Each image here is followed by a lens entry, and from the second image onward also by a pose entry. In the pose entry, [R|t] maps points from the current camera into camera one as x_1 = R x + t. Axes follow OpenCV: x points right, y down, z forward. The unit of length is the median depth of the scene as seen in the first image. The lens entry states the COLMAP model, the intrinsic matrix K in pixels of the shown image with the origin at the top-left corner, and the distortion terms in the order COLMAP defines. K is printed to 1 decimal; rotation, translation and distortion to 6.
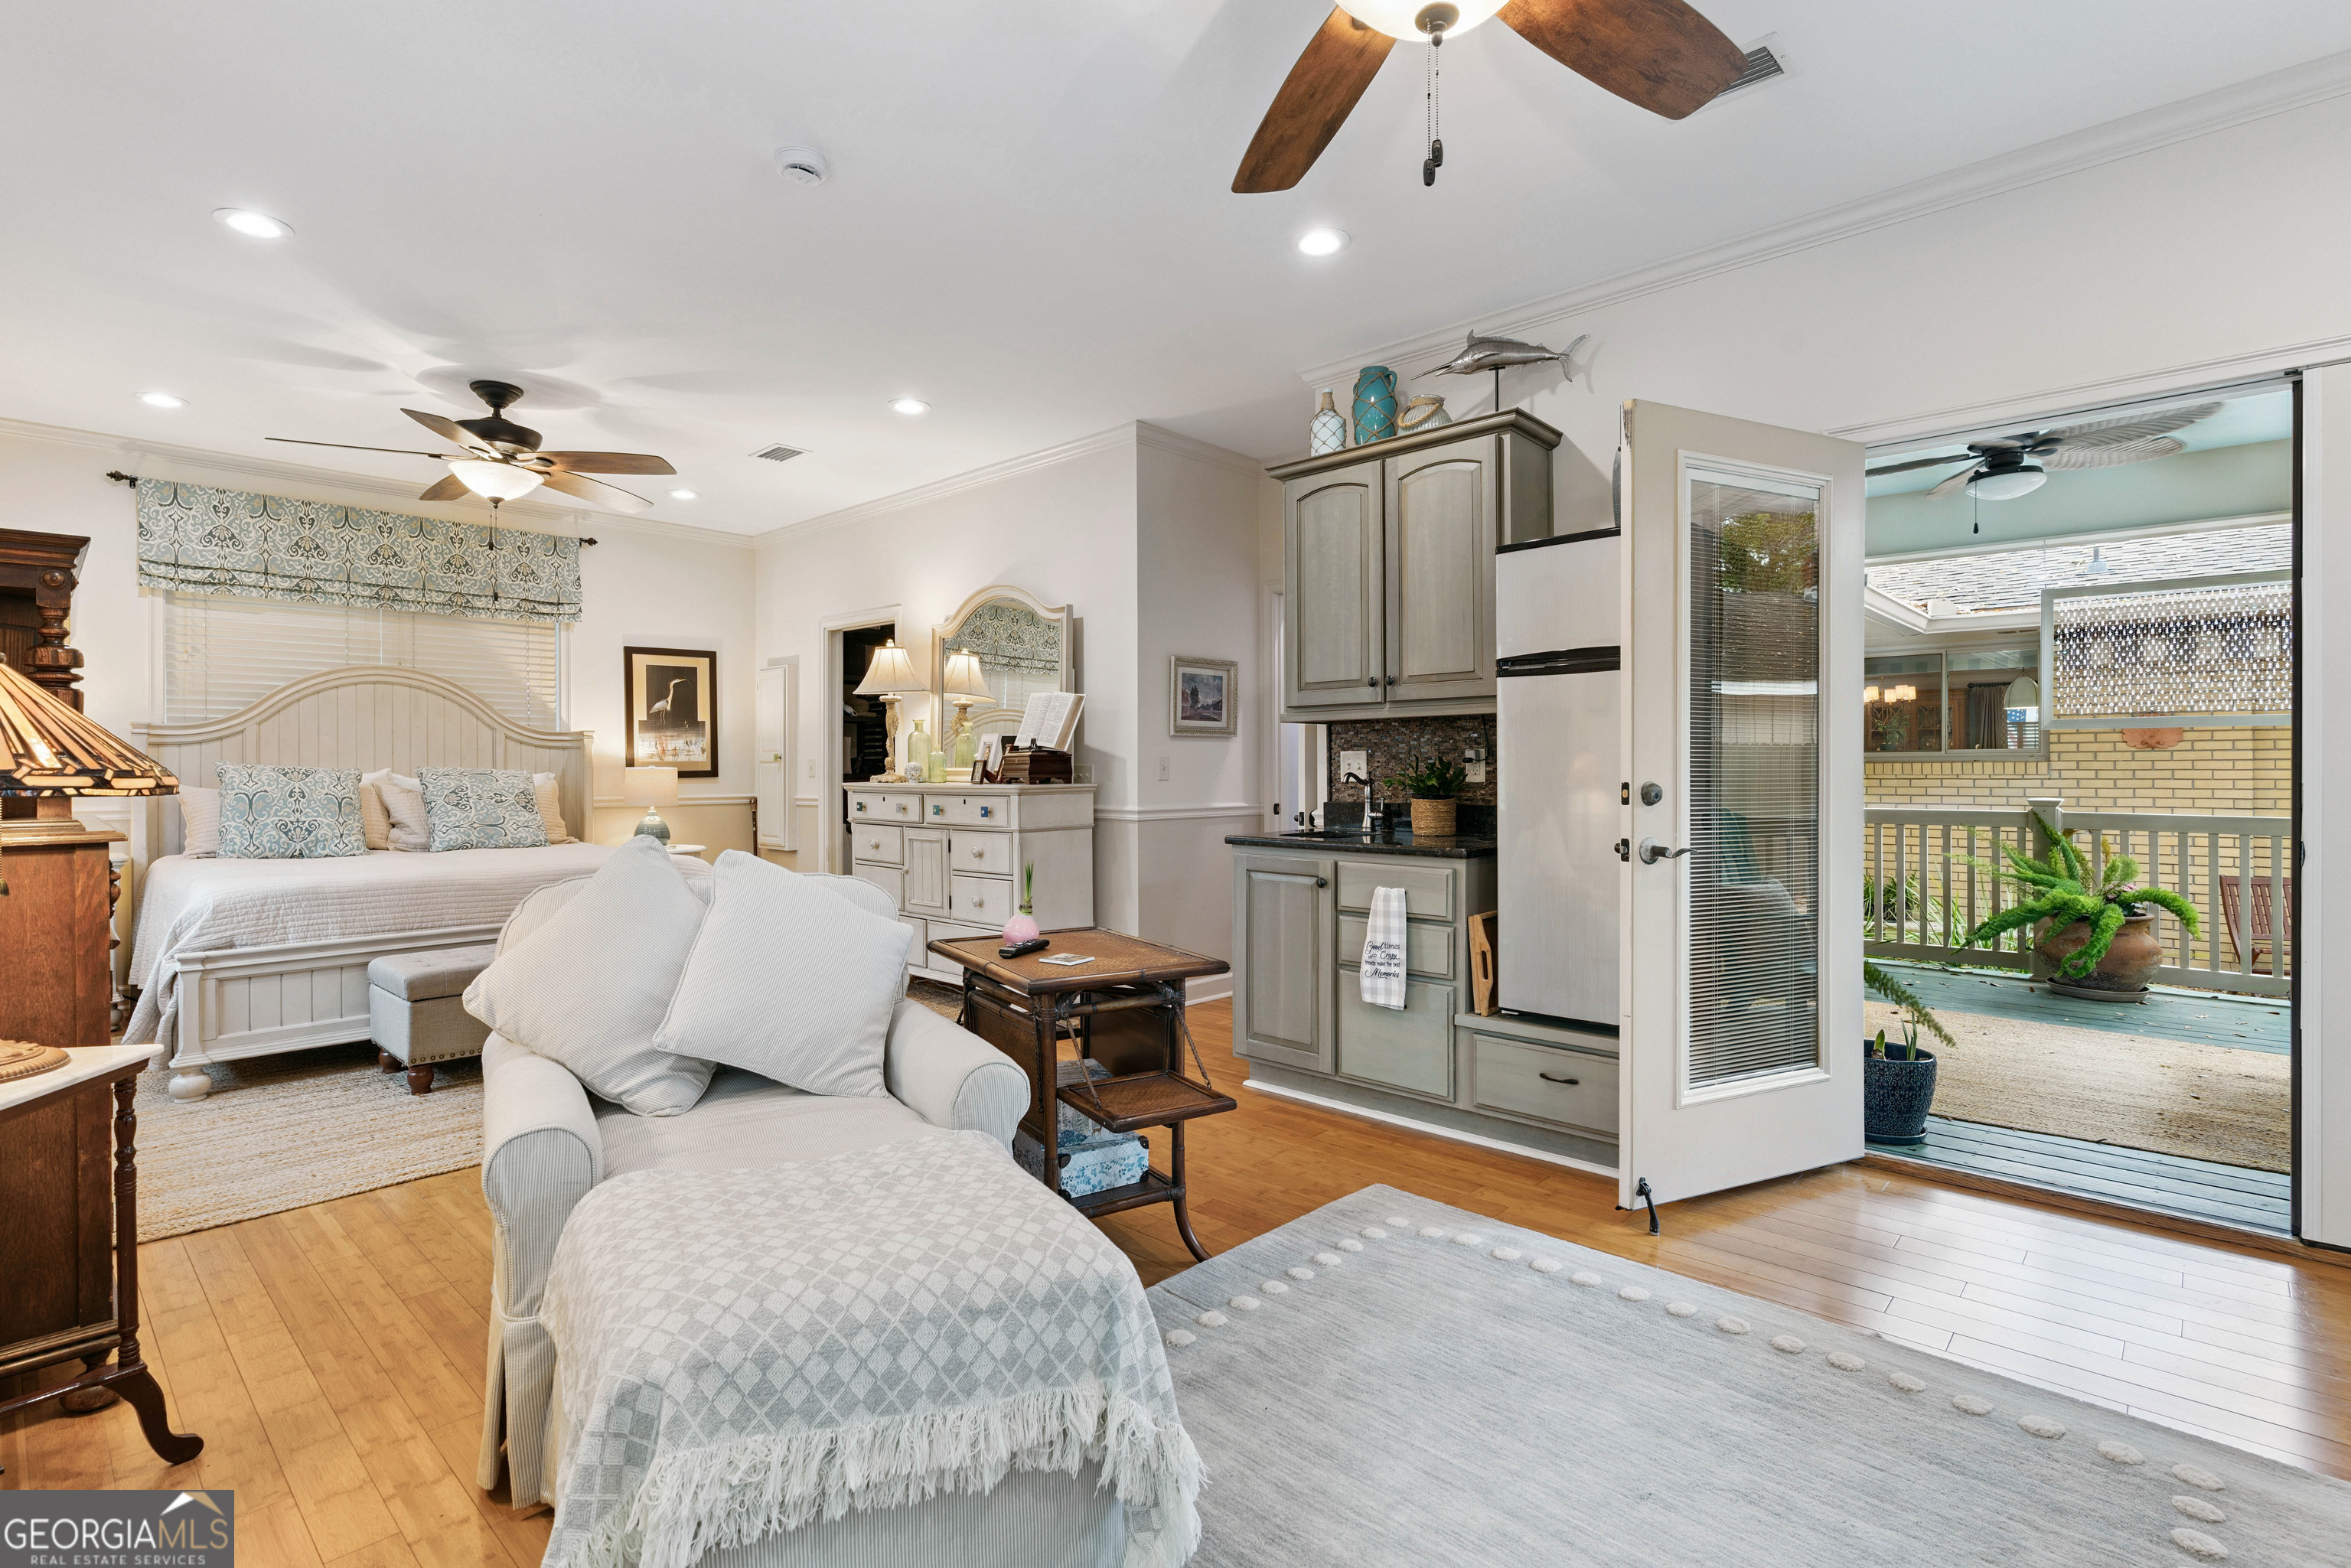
lens RADIAL K [[1115.9, 0, 1175.4], [0, 1115.9, 770.3], [0, 0, 1]] dist [0.006266, -0.001859]
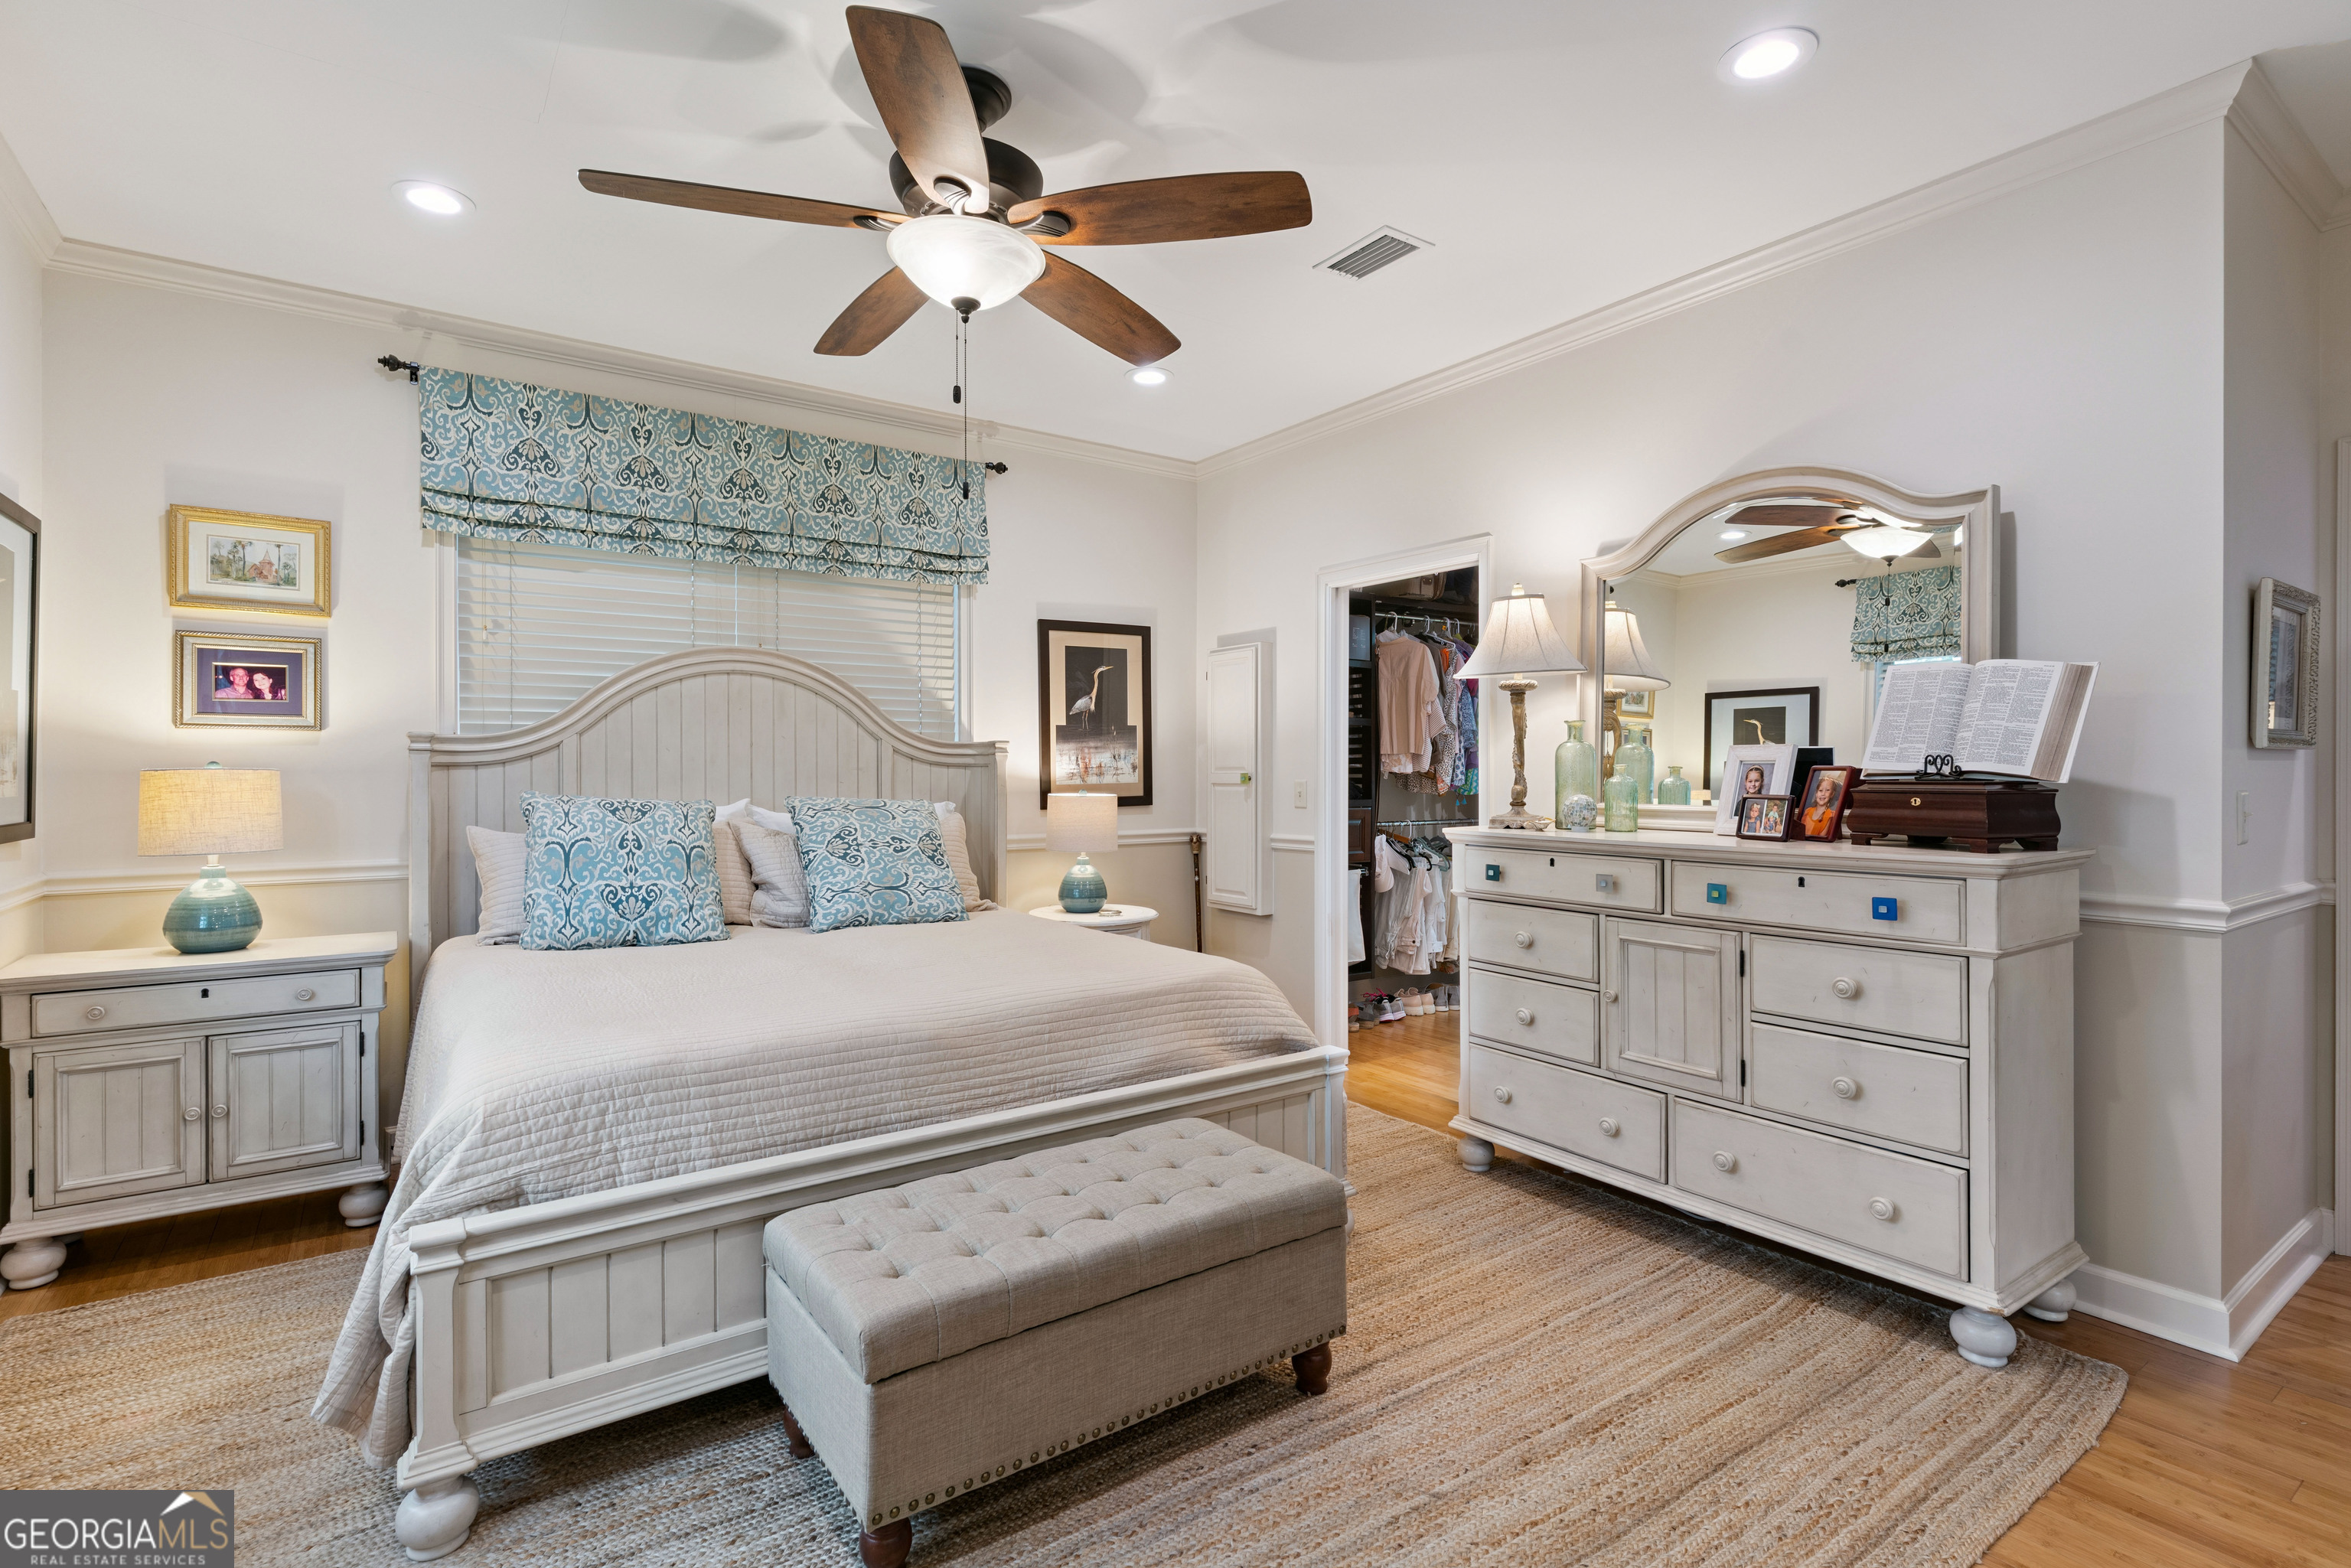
lens RADIAL K [[1115.9, 0, 1181.2], [0, 1115.9, 776.5], [0, 0, 1]] dist [0.006266, -0.001859]
pose [[0.979863, 0.002101, -0.199659, -0.335372], [-0.001488, 0.999994, 0.003218, -0.018934], [0.199664, -0.002856, 0.979860, 0.420477]]
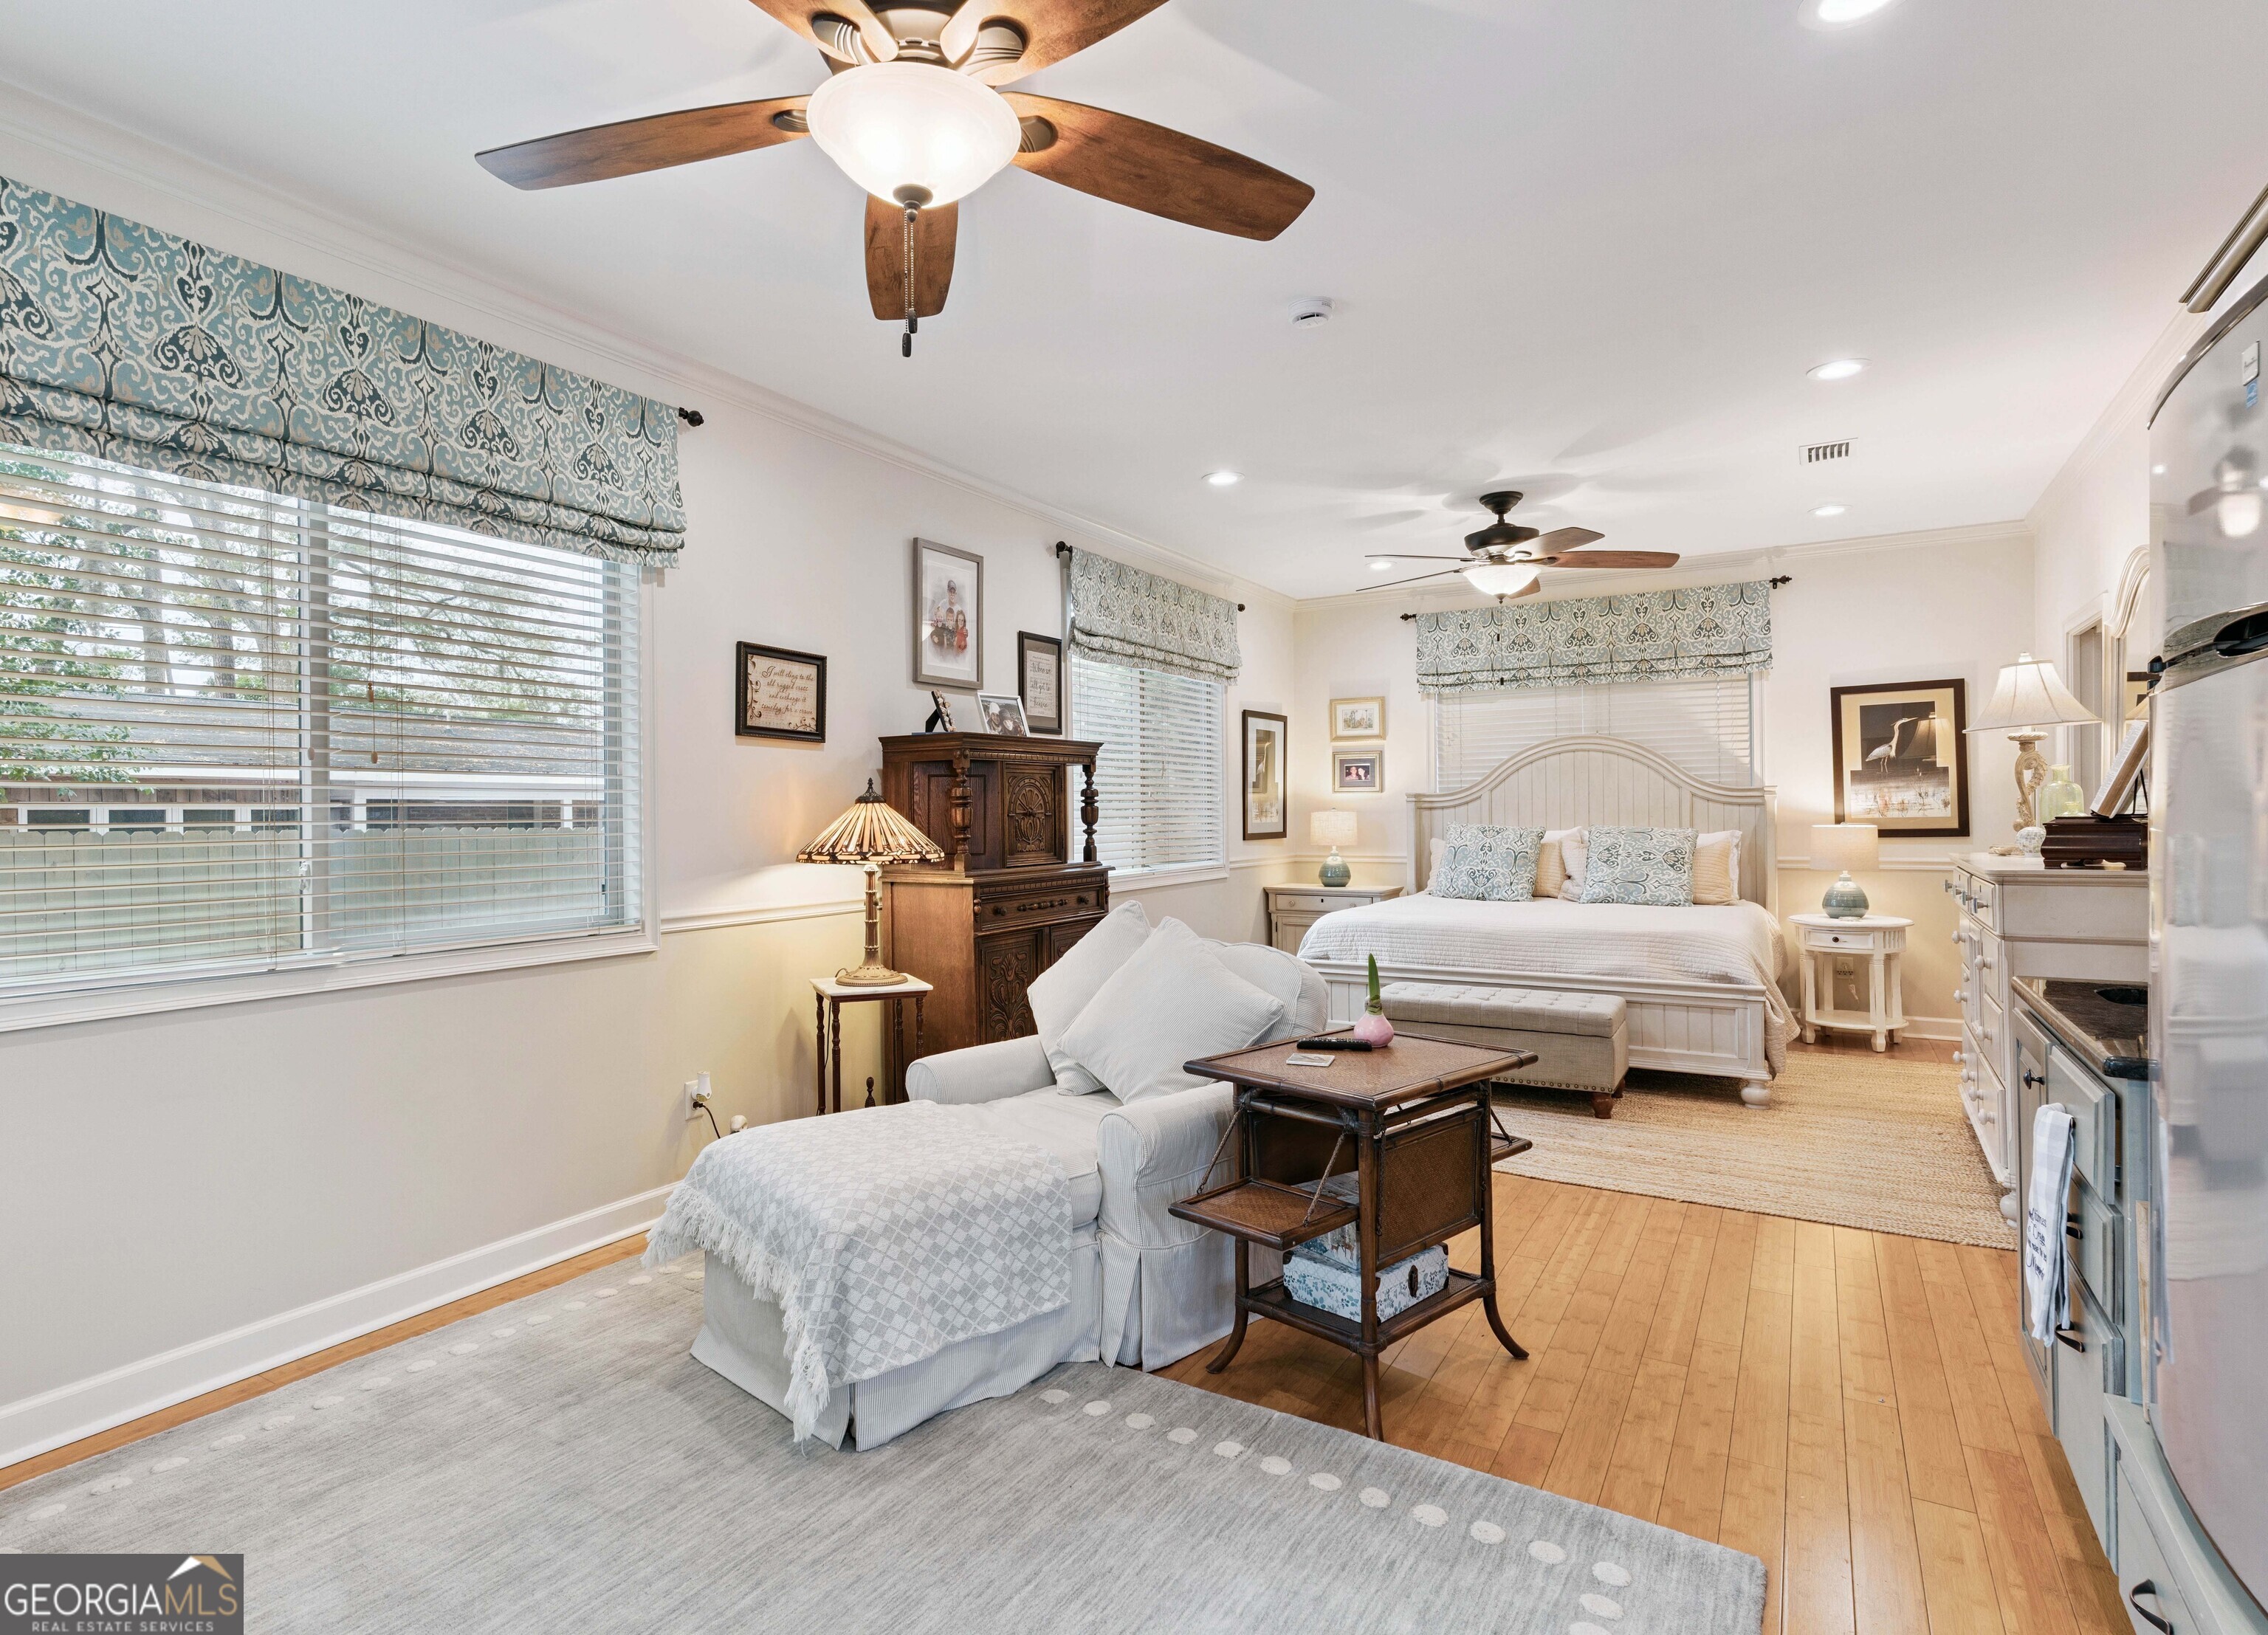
lens RADIAL K [[1185.1, 0, 1023.2], [0, 1185.1, 805.9], [0, 0, 1]] dist [0.003569, 0.000271]
pose [[0.167286, -0.005229, -0.985895, 0.410126], [0.008644, 0.999955, -0.003837, -0.024097], [0.985870, -0.007881, 0.167324, 0.266866]]
